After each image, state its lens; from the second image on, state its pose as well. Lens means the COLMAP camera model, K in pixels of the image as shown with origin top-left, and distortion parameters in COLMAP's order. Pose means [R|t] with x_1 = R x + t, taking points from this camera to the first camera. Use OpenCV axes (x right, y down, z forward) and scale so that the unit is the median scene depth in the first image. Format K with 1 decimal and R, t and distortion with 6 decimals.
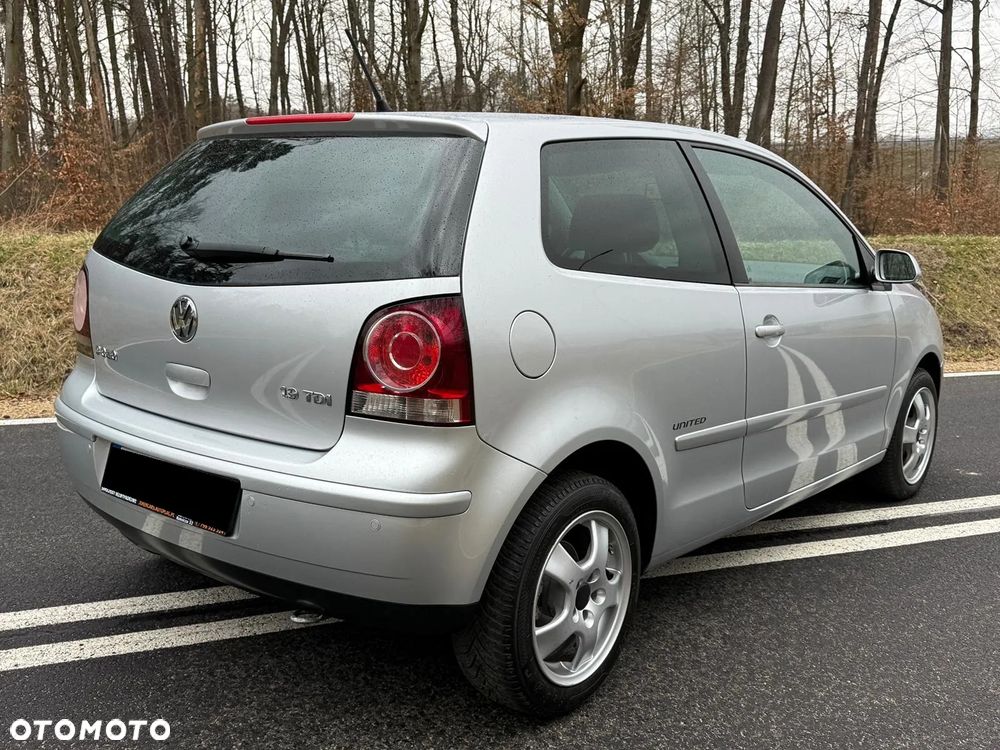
lens RADIAL K [[984.5, 0, 501.7], [0, 984.5, 366.0], [0, 0, 1]] dist [0.036109, 0.000000]
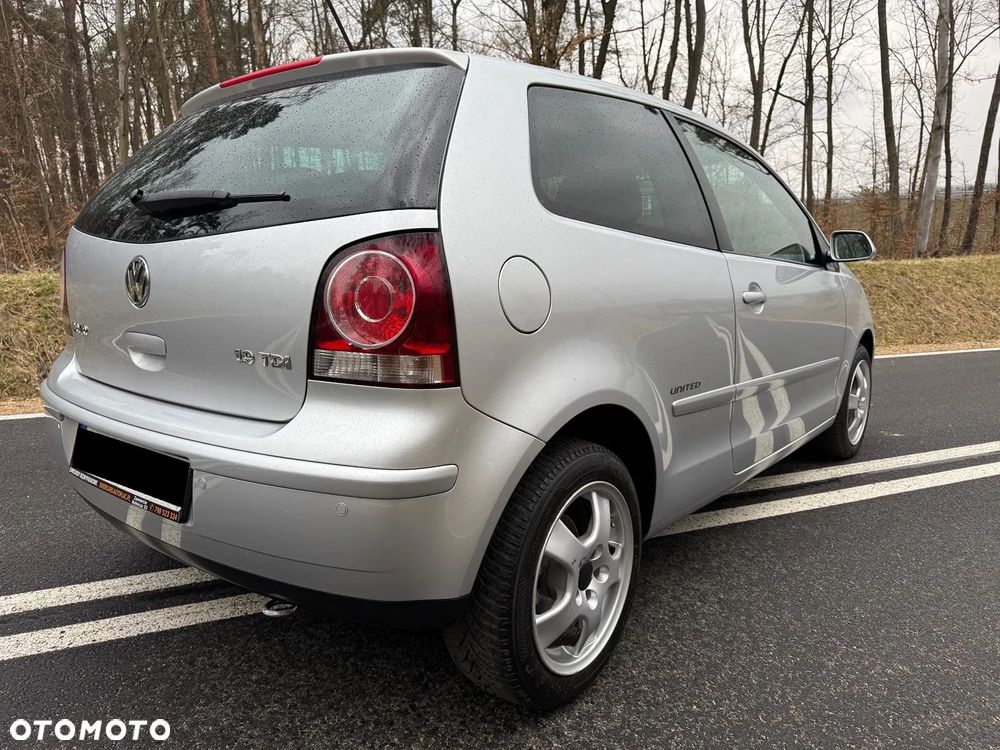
lens RADIAL K [[707.3, 0, 501.2], [0, 707.3, 376.8], [0, 0, 1]] dist [0.021207, -0.018622]
pose [[0.999657, -0.024460, 0.009352, 0.002155], [0.024359, 0.999645, 0.010775, 0.037129], [-0.009613, -0.010544, 0.999898, 0.318034]]
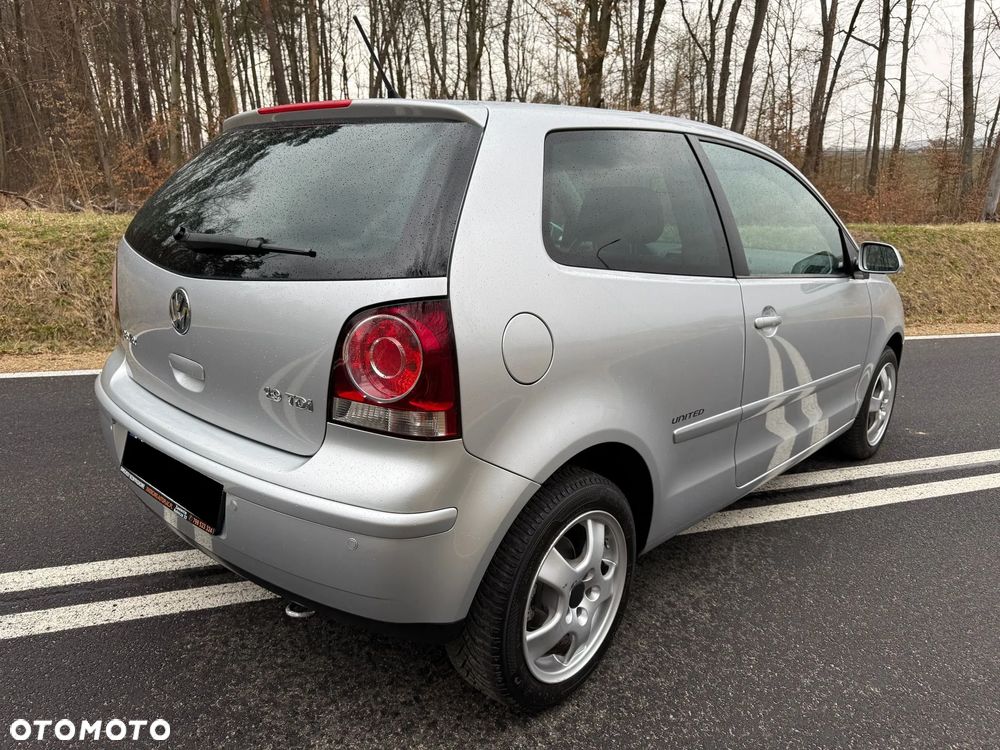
lens RADIAL K [[707.3, 0, 502.5], [0, 707.3, 378.0], [0, 0, 1]] dist [0.021207, -0.018622]
pose [[0.998689, 0.021138, -0.046615, 0.032953], [-0.016925, 0.995889, 0.088988, -0.045280], [0.048304, -0.088083, 0.994941, 0.276103]]
